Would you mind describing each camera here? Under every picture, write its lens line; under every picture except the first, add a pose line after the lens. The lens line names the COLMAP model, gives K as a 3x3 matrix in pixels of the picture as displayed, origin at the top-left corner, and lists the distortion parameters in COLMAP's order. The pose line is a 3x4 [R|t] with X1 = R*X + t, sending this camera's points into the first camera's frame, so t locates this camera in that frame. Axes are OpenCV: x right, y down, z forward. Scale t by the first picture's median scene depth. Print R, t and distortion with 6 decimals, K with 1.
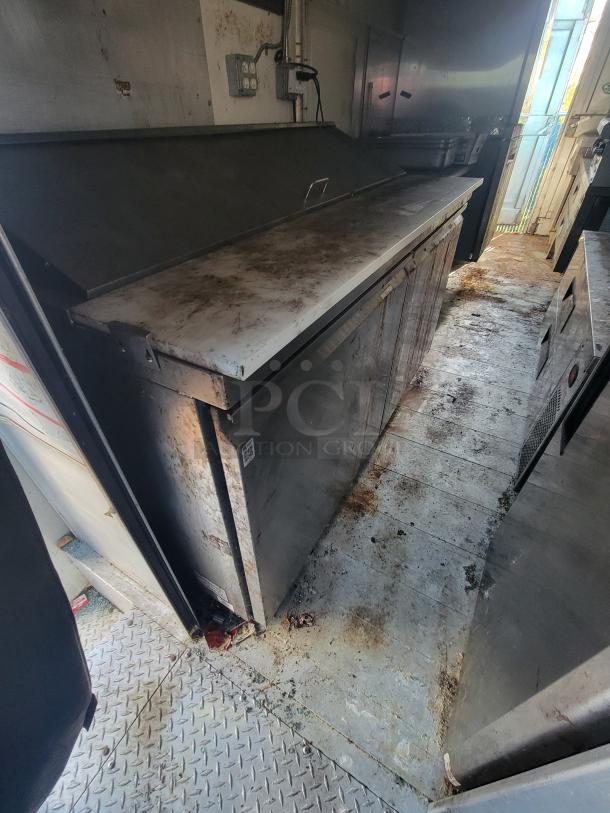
lens RADIAL K [[354.2, 0, 297.8], [0, 354.2, 402.3], [0, 0, 1]] dist [-0.007414, 0.000541]
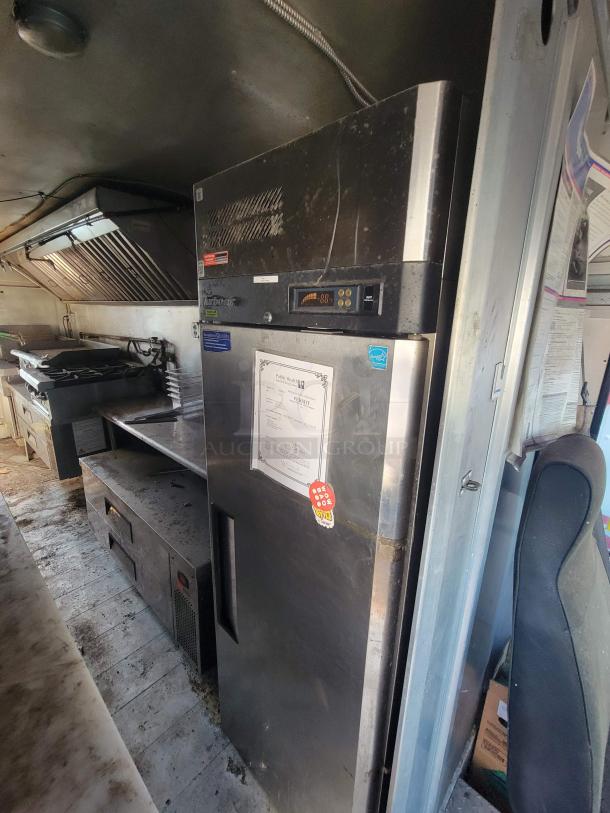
lens RADIAL K [[354.2, 0, 289.5], [0, 354.2, 407.4], [0, 0, 1]] dist [-0.007414, 0.000541]
pose [[0.231719, -0.245197, 0.941374, -0.108313], [0.597581, 0.799474, 0.061143, -0.173824], [-0.767596, 0.548379, 0.331779, -0.067340]]
